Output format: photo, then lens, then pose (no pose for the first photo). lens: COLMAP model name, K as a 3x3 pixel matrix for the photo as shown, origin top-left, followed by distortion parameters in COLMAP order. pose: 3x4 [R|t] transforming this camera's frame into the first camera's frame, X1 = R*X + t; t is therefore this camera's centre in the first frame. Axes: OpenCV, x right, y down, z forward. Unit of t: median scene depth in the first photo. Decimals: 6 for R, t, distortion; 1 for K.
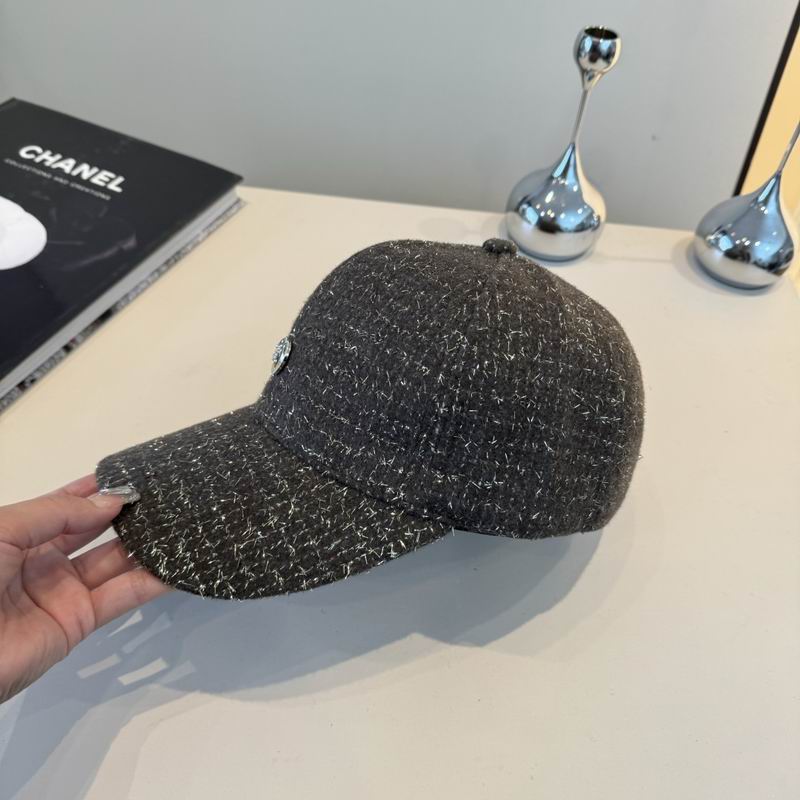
lens RADIAL K [[789.1, 0, 406.9], [0, 789.1, 401.1], [0, 0, 1]] dist [-0.031164, -0.052962]
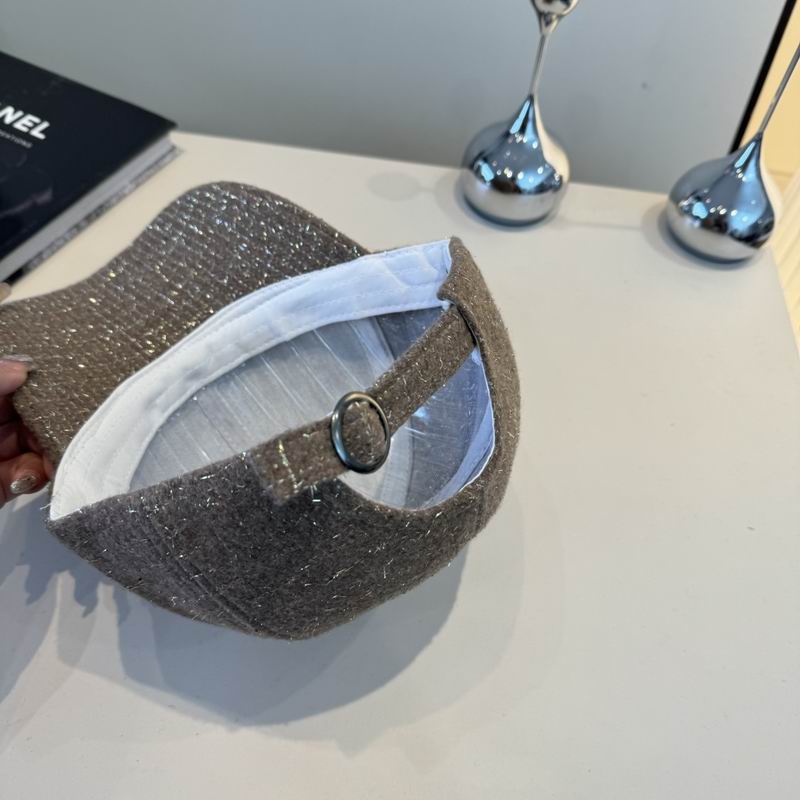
lens RADIAL K [[789.1, 0, 403.1], [0, 789.1, 412.3], [0, 0, 1]] dist [-0.031164, -0.052962]
pose [[0.998847, 0.036148, -0.031580, 0.101721], [-0.033039, 0.995028, 0.093955, -0.043391], [0.034819, -0.092803, 0.995075, 0.064177]]
